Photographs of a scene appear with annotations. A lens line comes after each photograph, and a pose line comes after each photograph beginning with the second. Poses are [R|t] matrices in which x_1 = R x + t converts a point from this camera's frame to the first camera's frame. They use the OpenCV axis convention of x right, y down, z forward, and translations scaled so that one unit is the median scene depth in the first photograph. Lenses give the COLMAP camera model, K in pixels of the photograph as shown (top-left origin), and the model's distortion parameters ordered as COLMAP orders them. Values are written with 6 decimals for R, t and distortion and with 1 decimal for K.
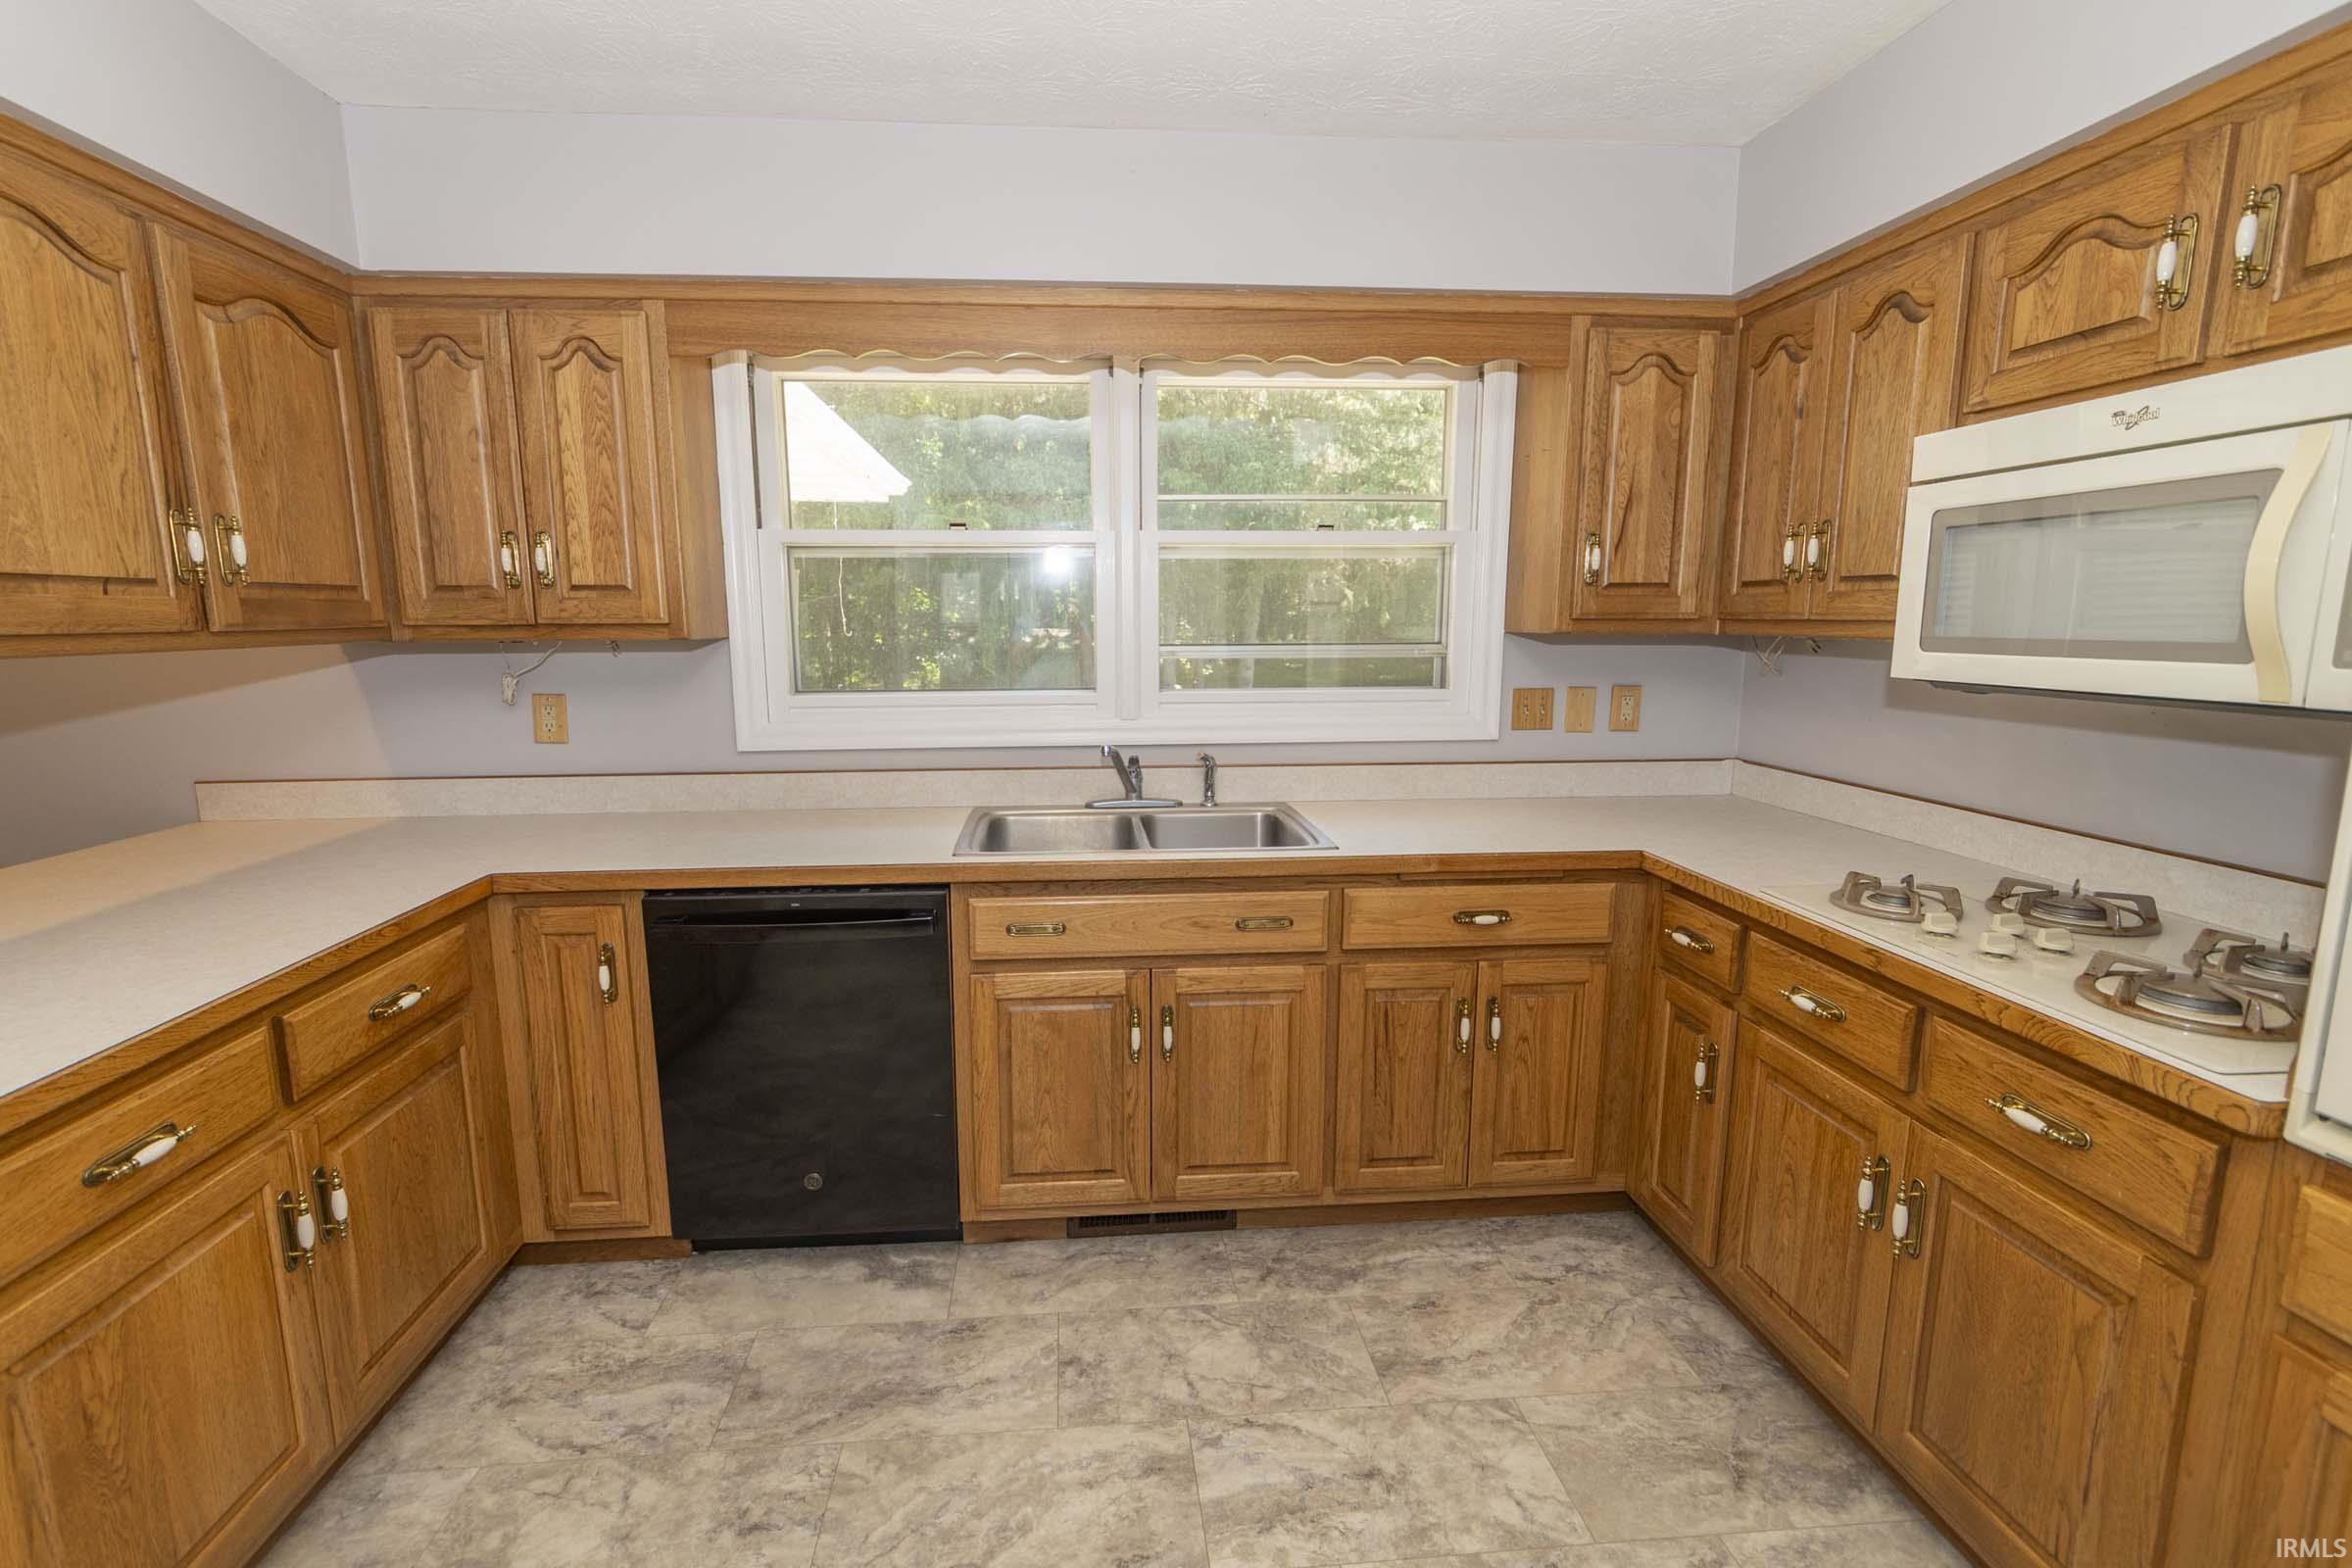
lens RADIAL K [[1044.5, 0, 1145.0], [0, 1044.5, 777.1], [0, 0, 1]] dist [0.013601, -0.003375]
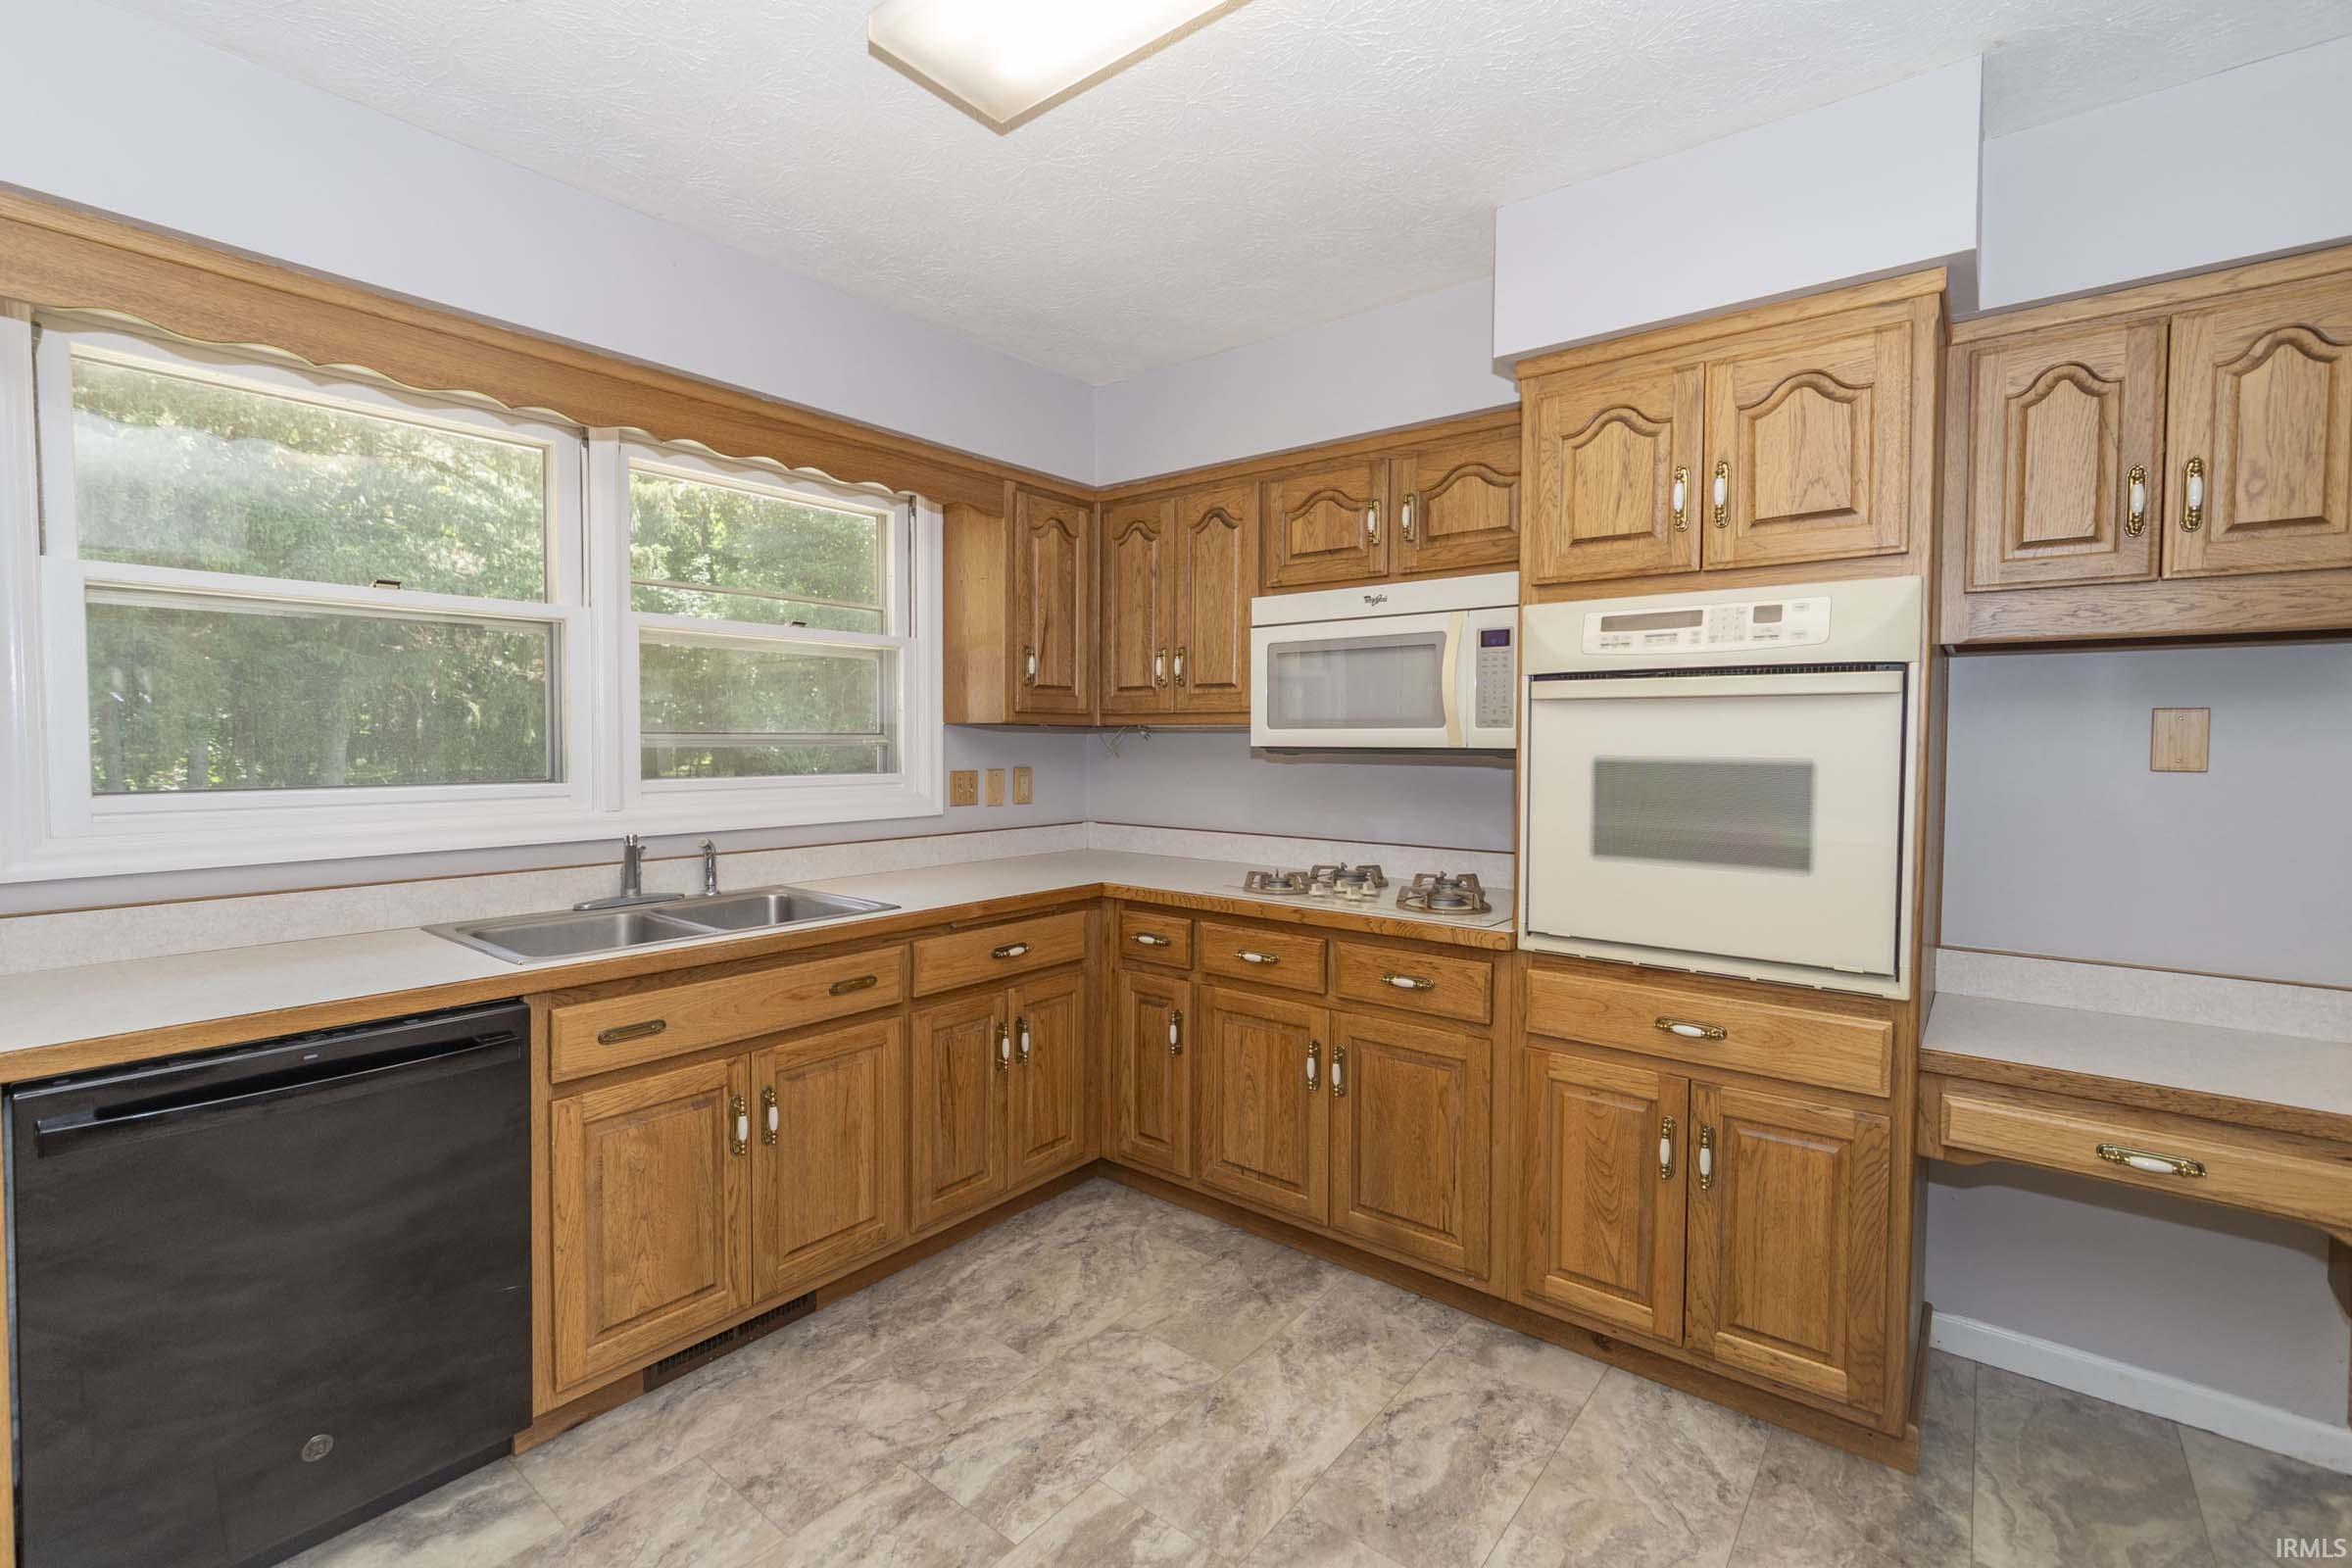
lens RADIAL K [[1039.9, 0, 1152.6], [0, 1039.9, 773.8], [0, 0, 1]] dist [0.003401, -0.000789]
pose [[0.695585, -0.020007, 0.718165, -0.434129], [0.106344, 0.991468, -0.075379, 0.040553], [-0.710530, 0.128805, 0.691778, 0.029991]]
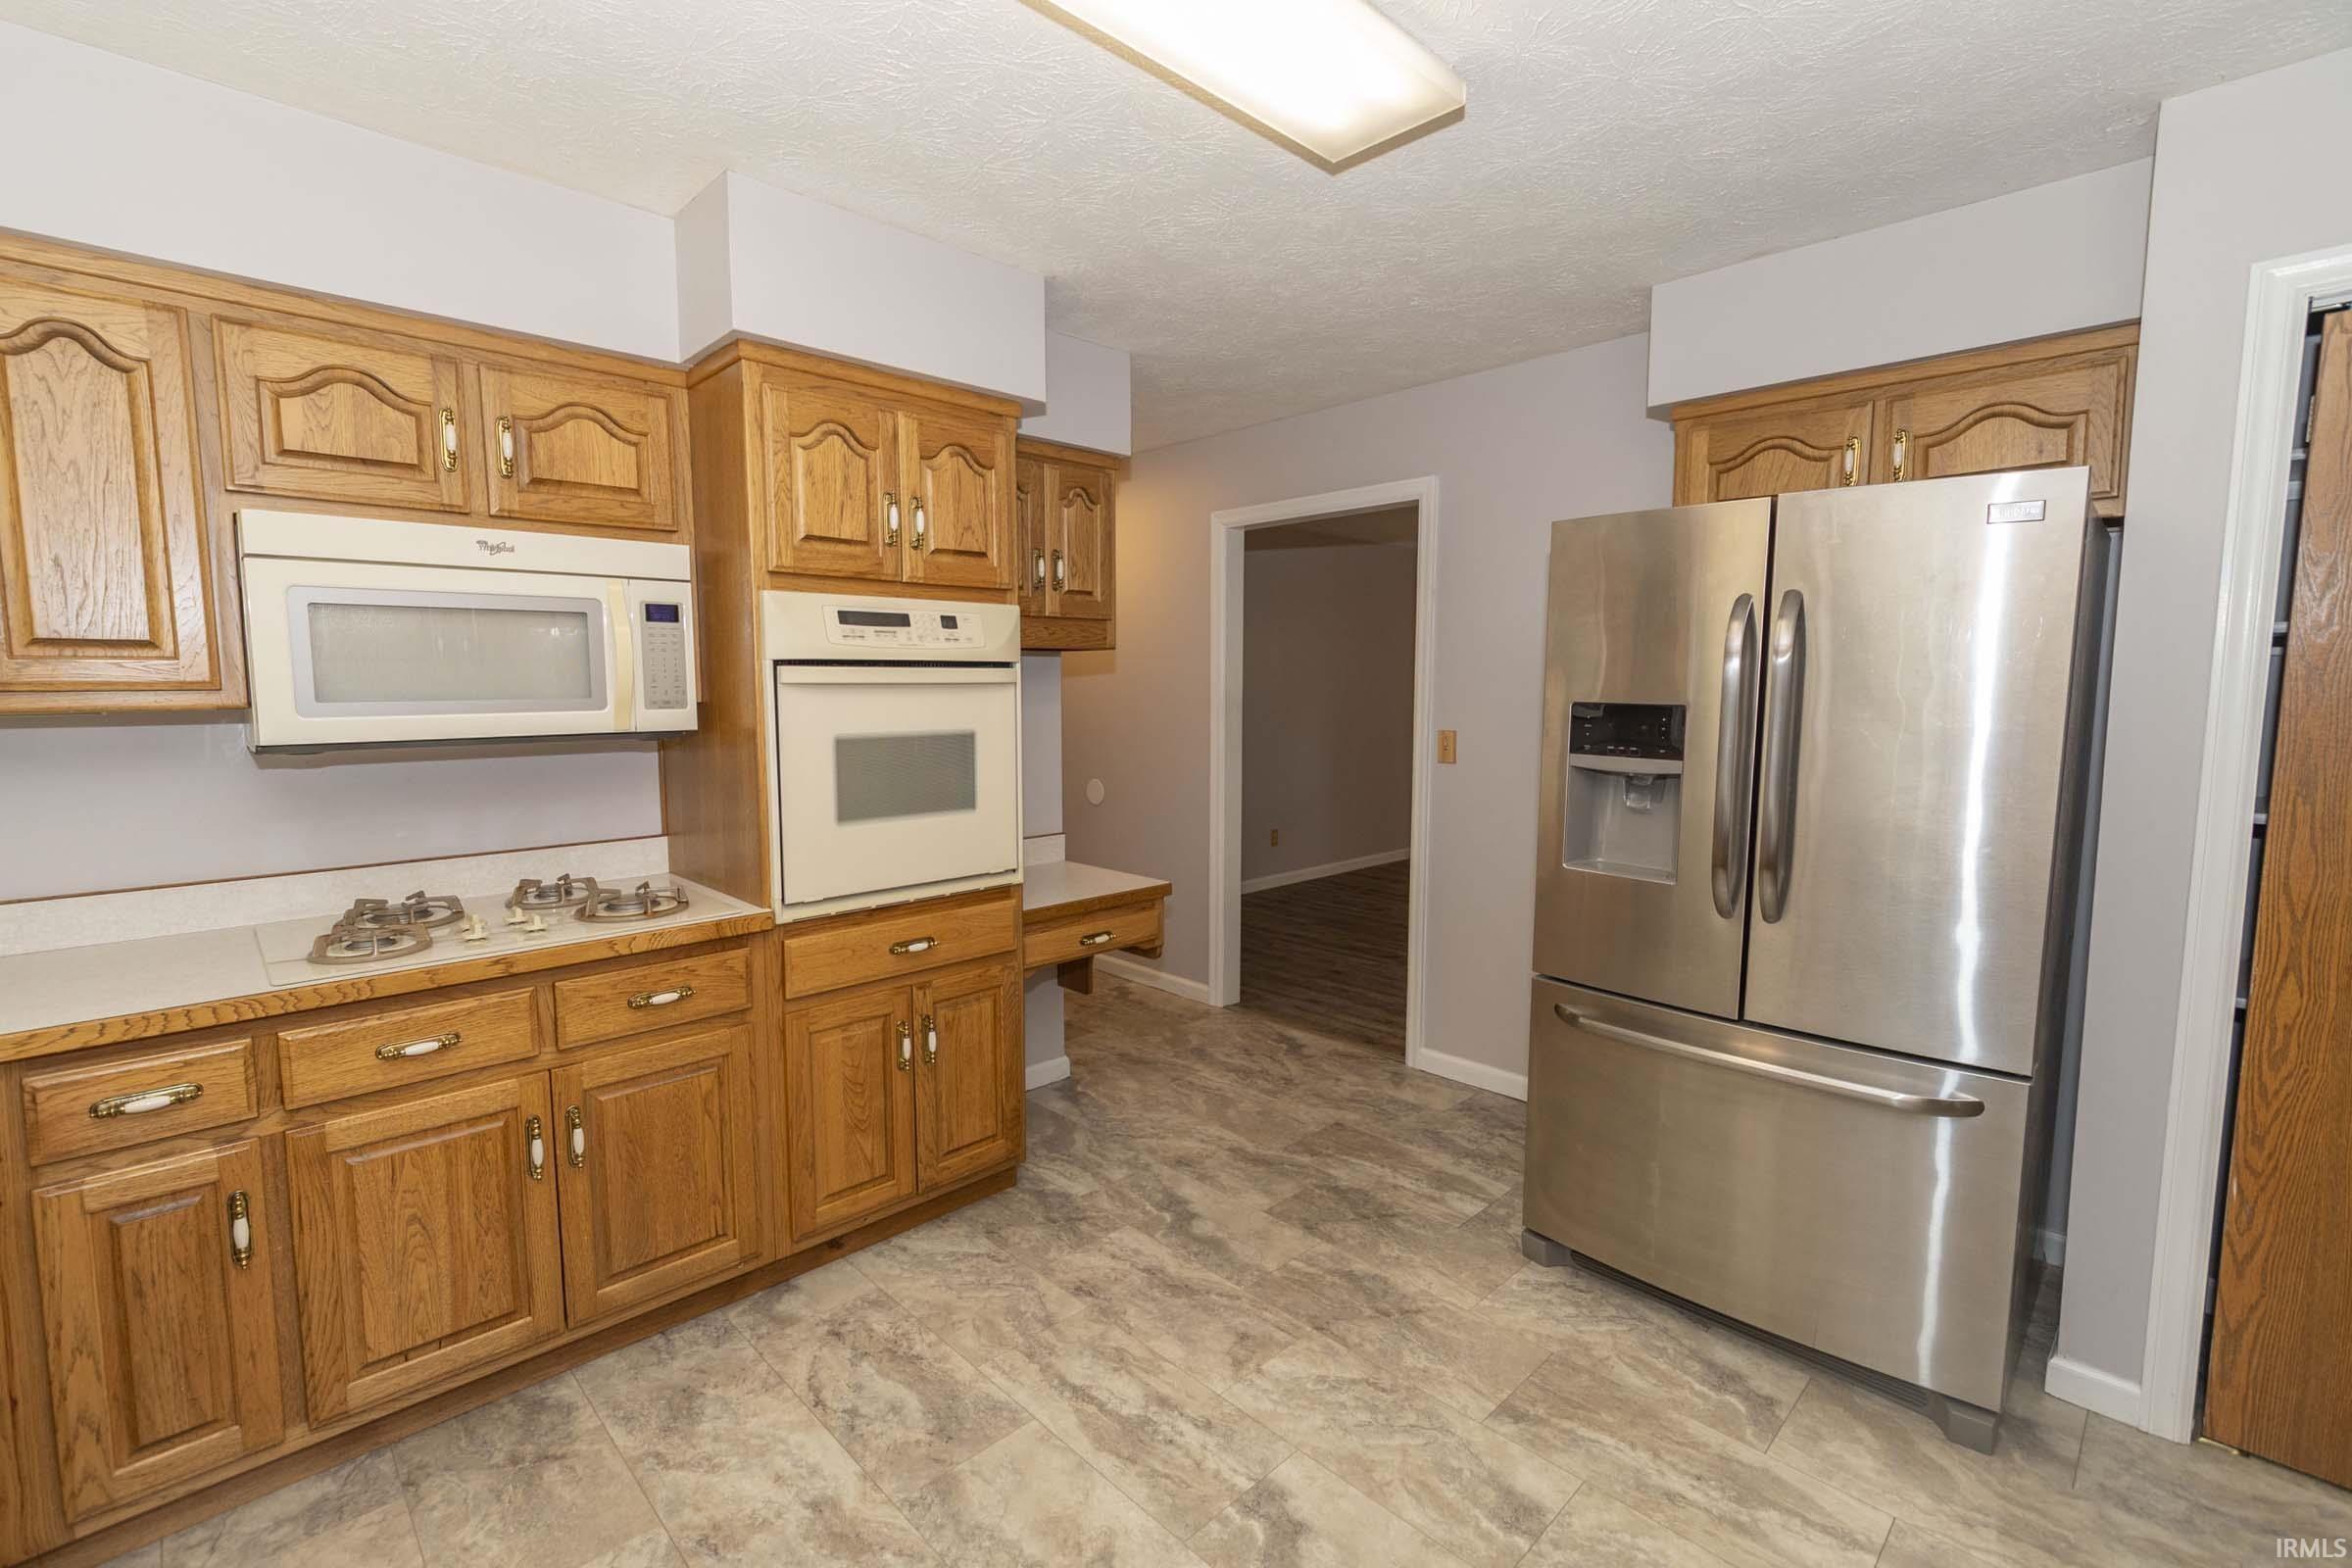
lens RADIAL K [[1044.5, 0, 1145.0], [0, 1044.5, 777.1], [0, 0, 1]] dist [0.013601, -0.003375]
pose [[-0.621421, -0.071837, 0.780176, -0.506365], [0.124966, 0.973951, 0.189217, -0.127640], [-0.773446, 0.215079, -0.596257, 0.812469]]
